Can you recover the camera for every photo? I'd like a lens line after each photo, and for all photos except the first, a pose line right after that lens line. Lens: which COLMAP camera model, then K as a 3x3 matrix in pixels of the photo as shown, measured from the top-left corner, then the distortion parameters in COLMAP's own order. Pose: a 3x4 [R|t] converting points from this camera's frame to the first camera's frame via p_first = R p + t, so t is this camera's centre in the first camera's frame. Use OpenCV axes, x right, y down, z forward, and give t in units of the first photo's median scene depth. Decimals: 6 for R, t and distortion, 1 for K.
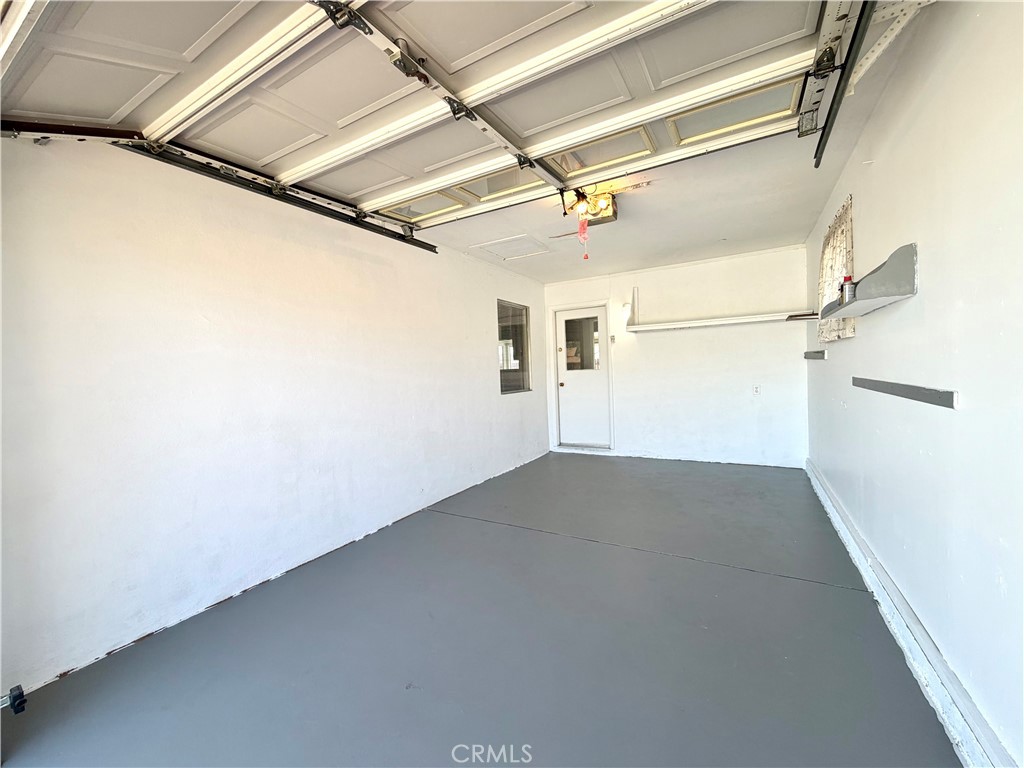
lens RADIAL K [[407.2, 0, 514.1], [0, 407.2, 388.7], [0, 0, 1]] dist [-0.000587, -0.000694]
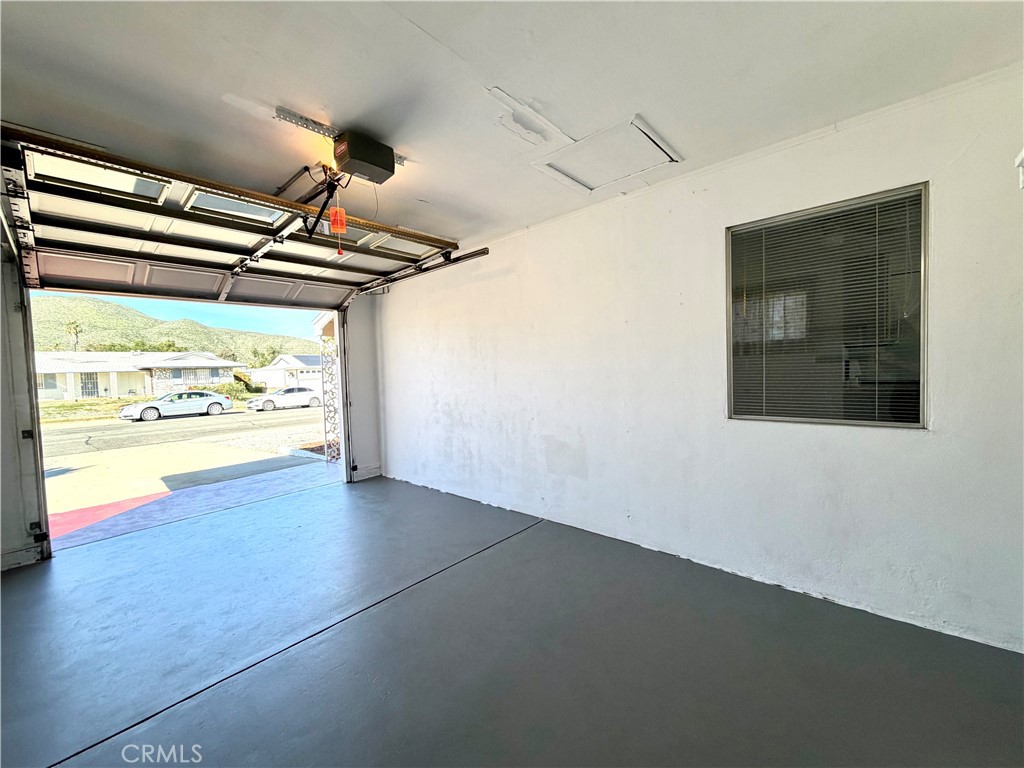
lens RADIAL K [[407.2, 0, 513.5], [0, 407.2, 381.6], [0, 0, 1]] dist [-0.000587, -0.000694]
pose [[-0.213135, 0.073800, -0.974231, 0.777918], [0.000918, 0.997158, 0.075336, -0.101557], [0.977022, 0.015163, -0.212597, 1.294865]]
